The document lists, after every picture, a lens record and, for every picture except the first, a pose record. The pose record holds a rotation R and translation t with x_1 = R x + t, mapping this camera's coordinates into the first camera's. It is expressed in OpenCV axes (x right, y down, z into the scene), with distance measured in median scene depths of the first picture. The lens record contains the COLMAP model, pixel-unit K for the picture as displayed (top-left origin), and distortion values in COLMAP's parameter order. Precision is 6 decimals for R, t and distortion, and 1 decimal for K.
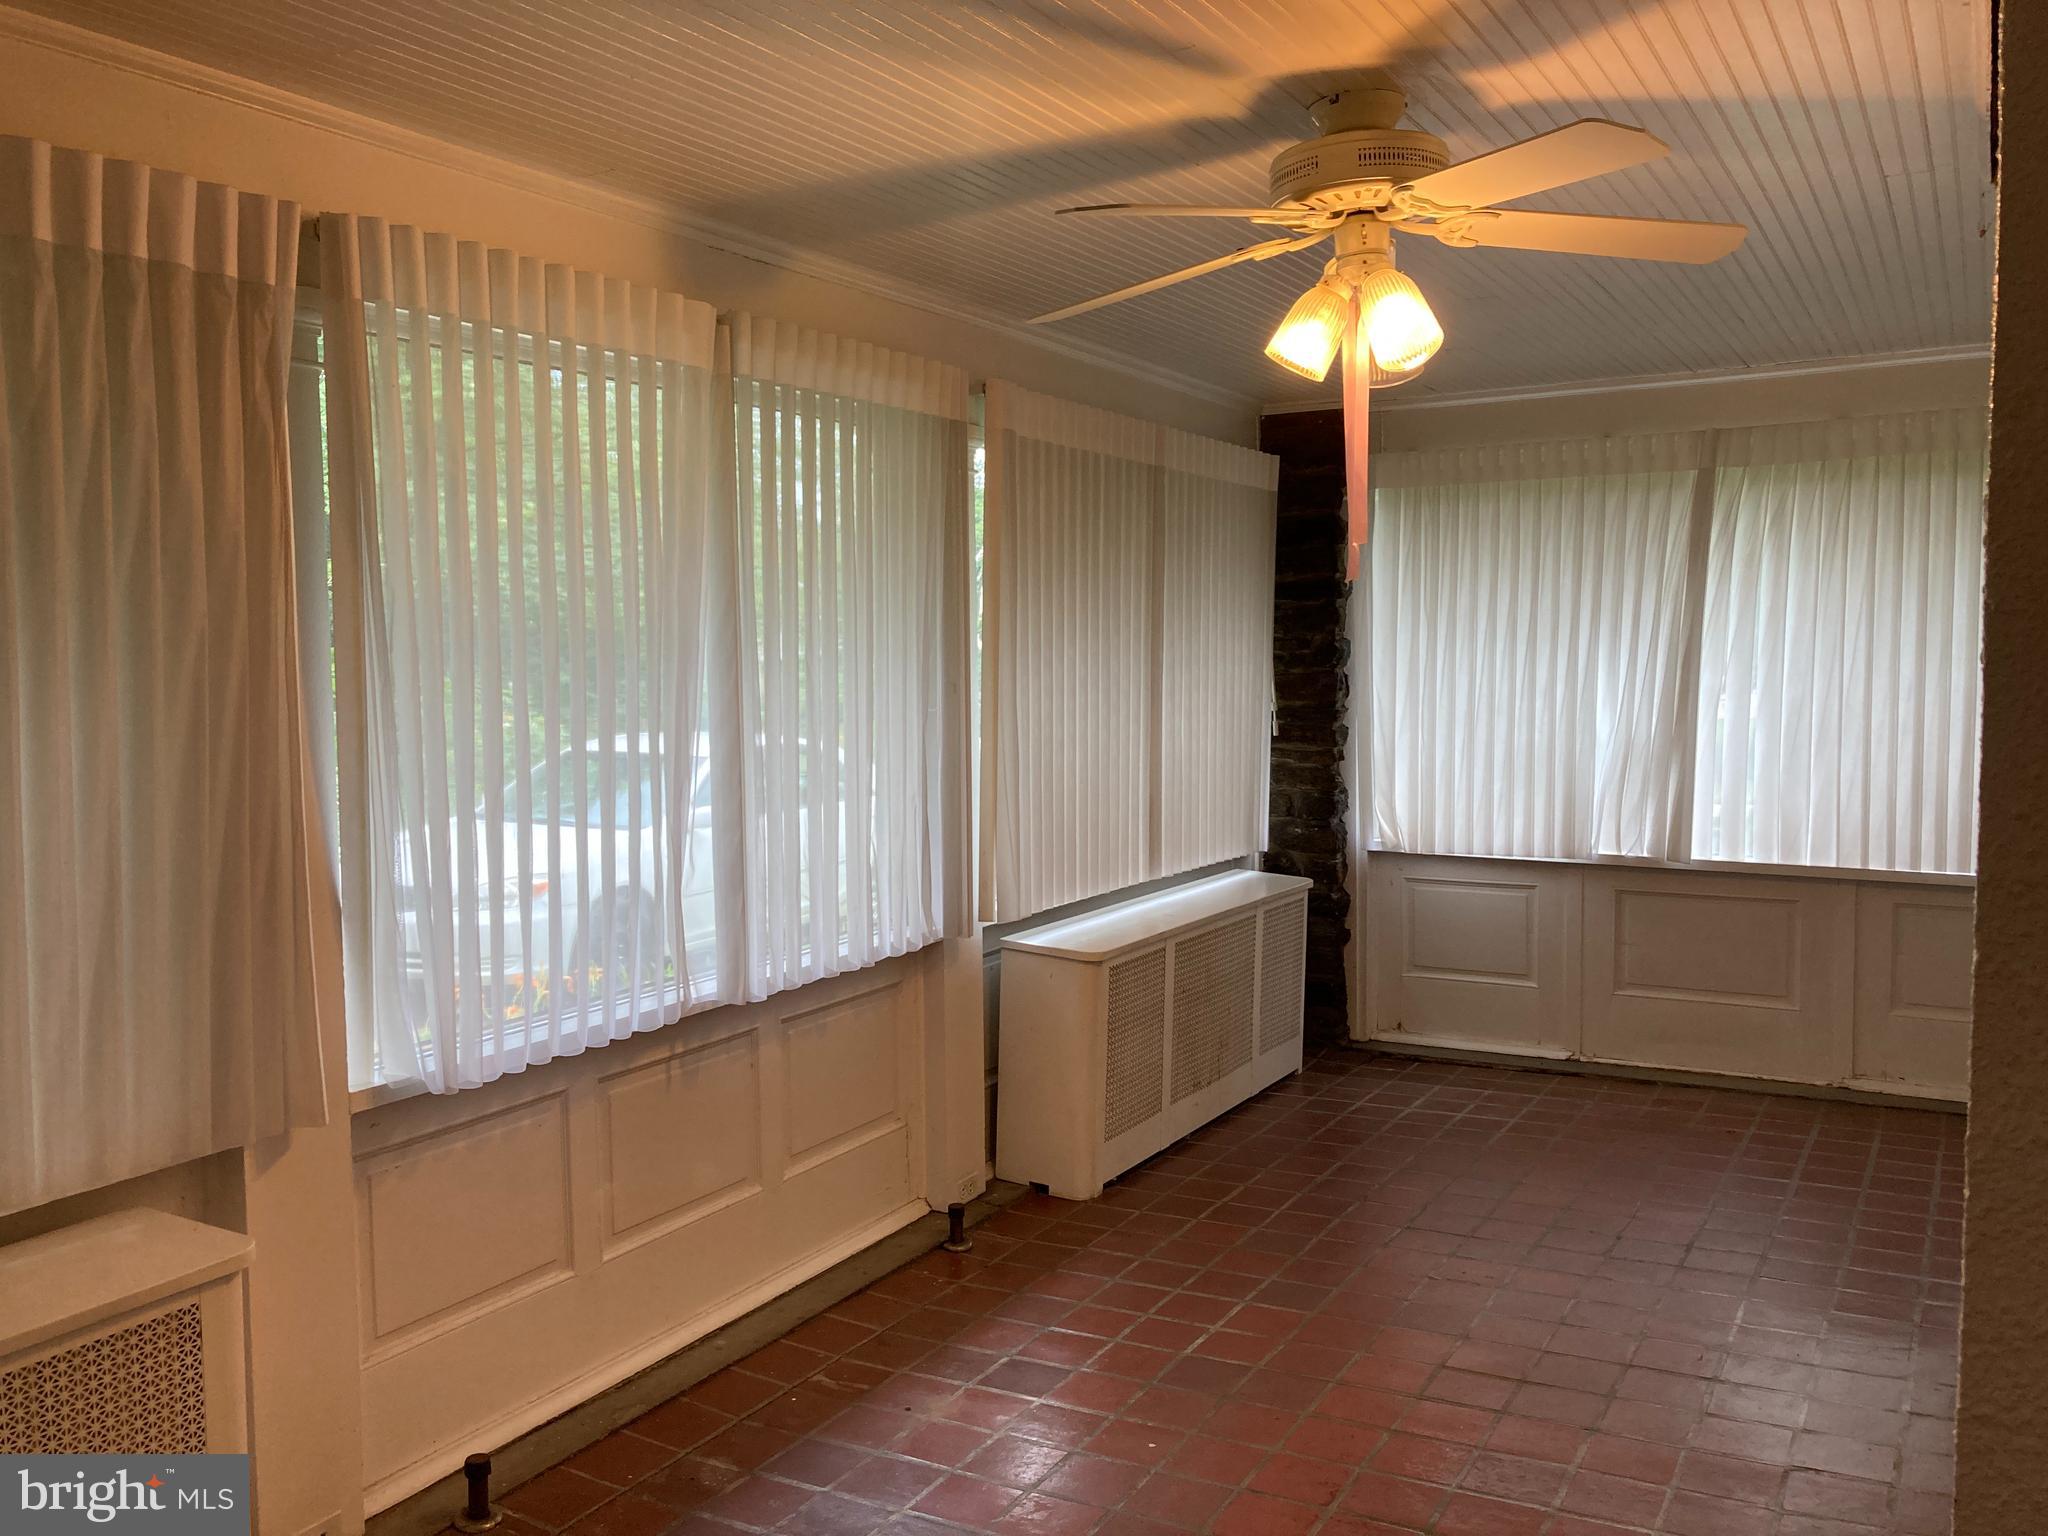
lens RADIAL K [[1669.8, 0, 1024.0], [0, 1669.8, 768.0], [0, 0, 1]] dist [0.027515, -0.011805]
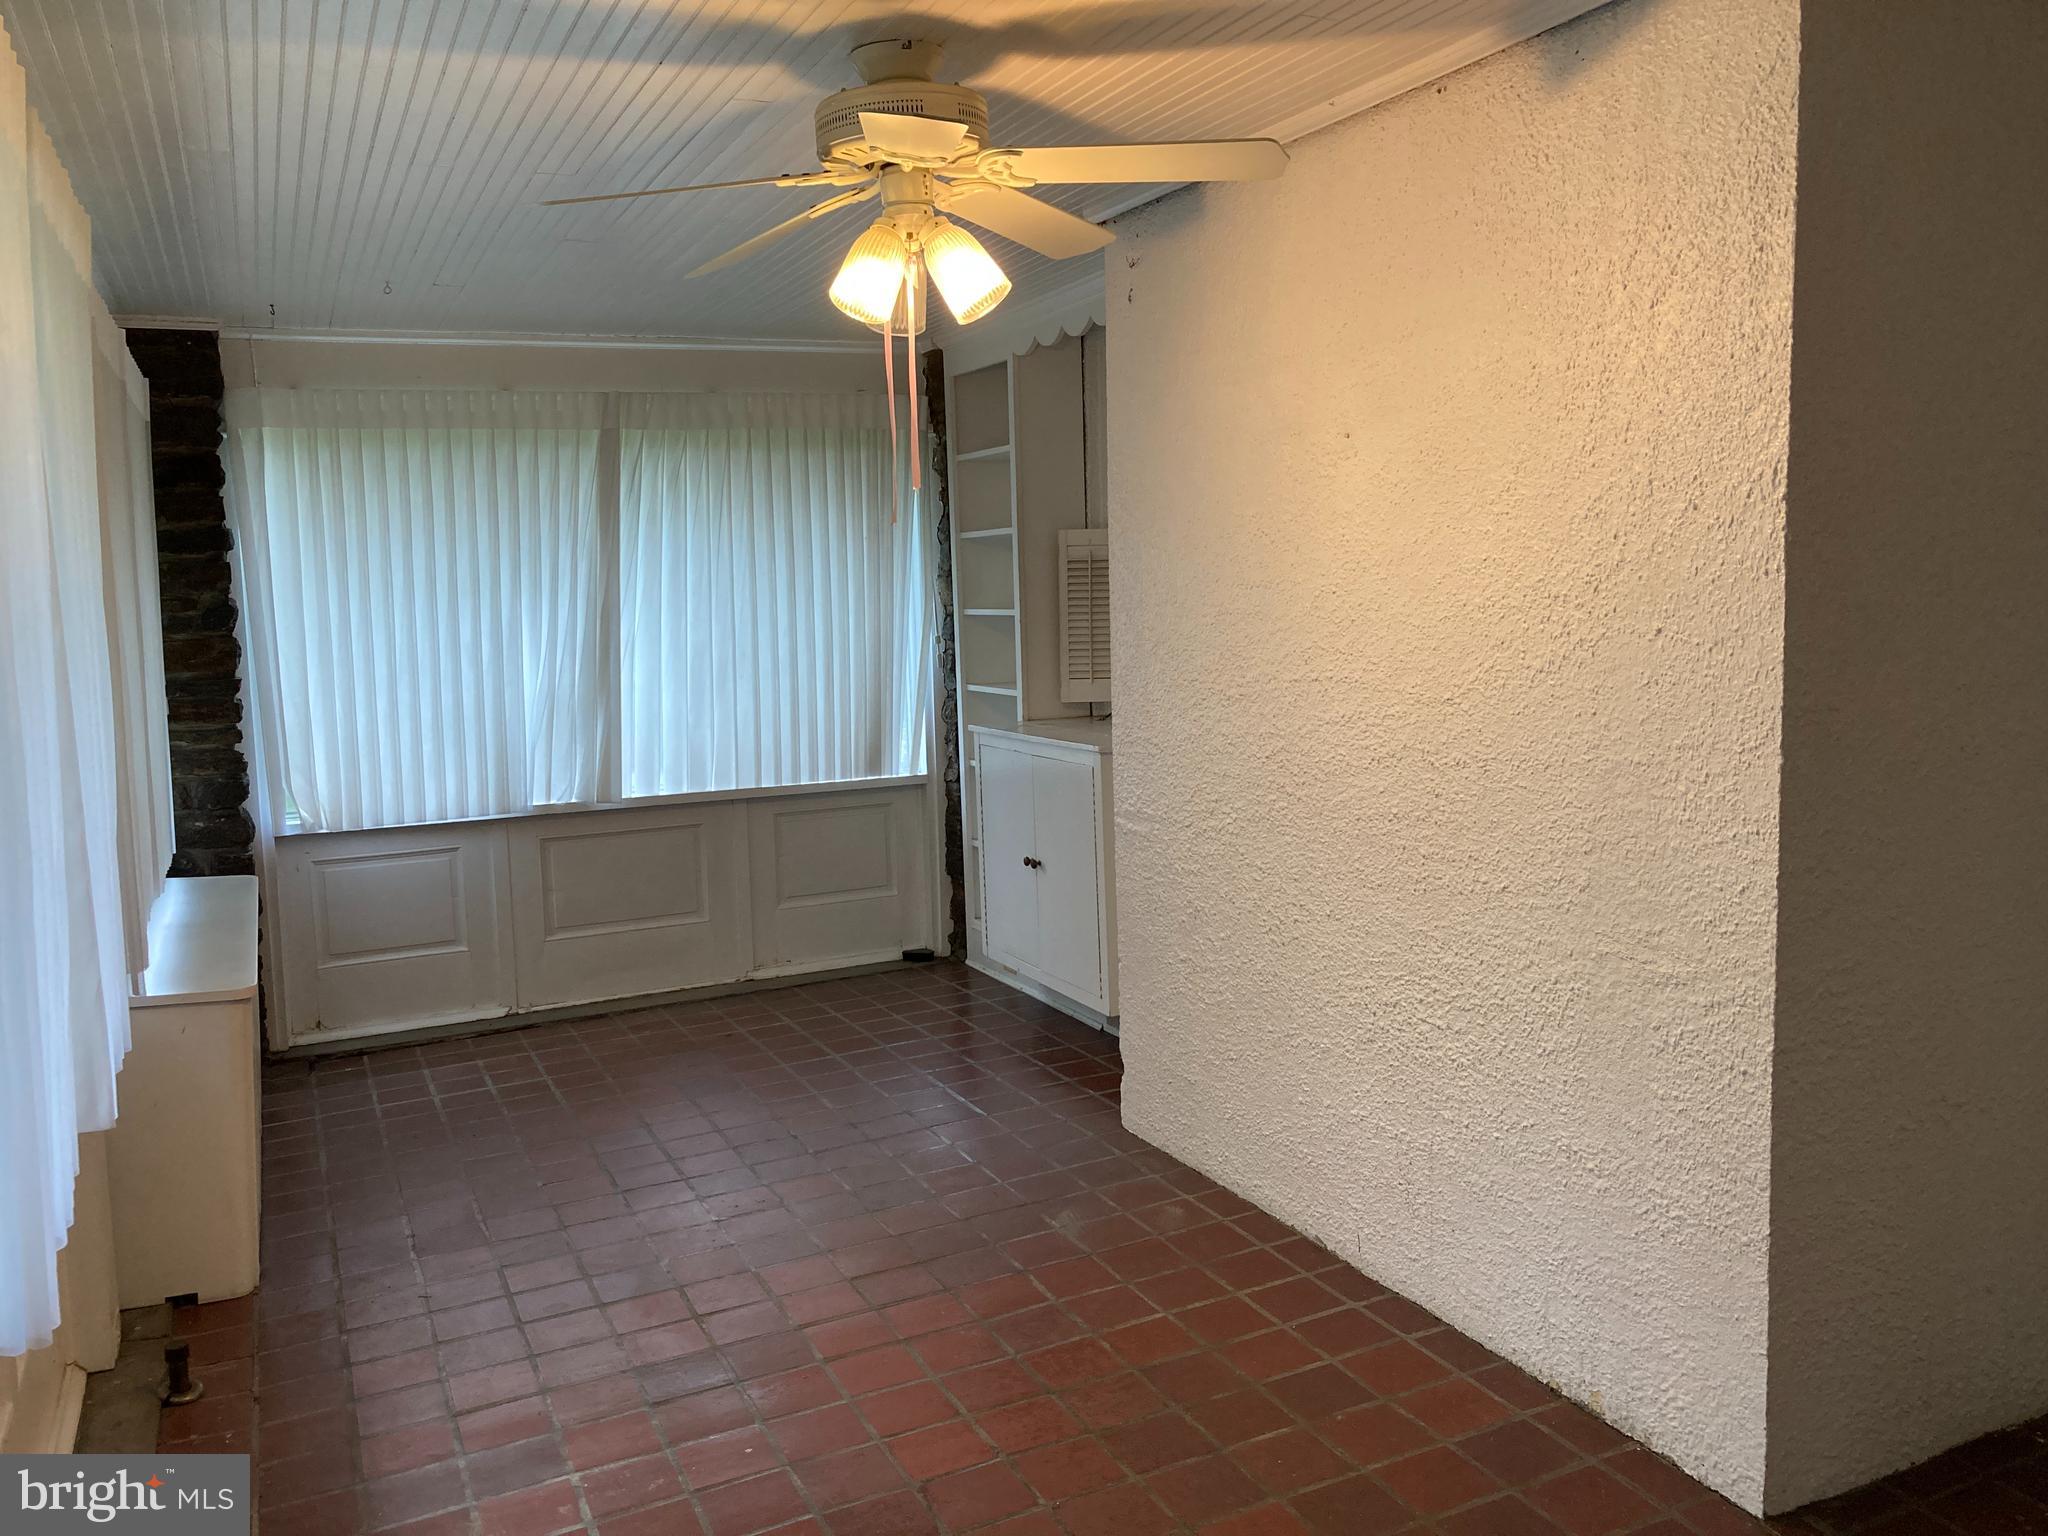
lens RADIAL K [[1669.8, 0, 1024.0], [0, 1669.8, 768.0], [0, 0, 1]] dist [0.027515, -0.011805]
pose [[0.576301, -0.102448, 0.810791, -0.303672], [0.082959, 0.994320, 0.066671, -0.014134], [-0.813016, 0.028840, 0.581527, 0.169834]]
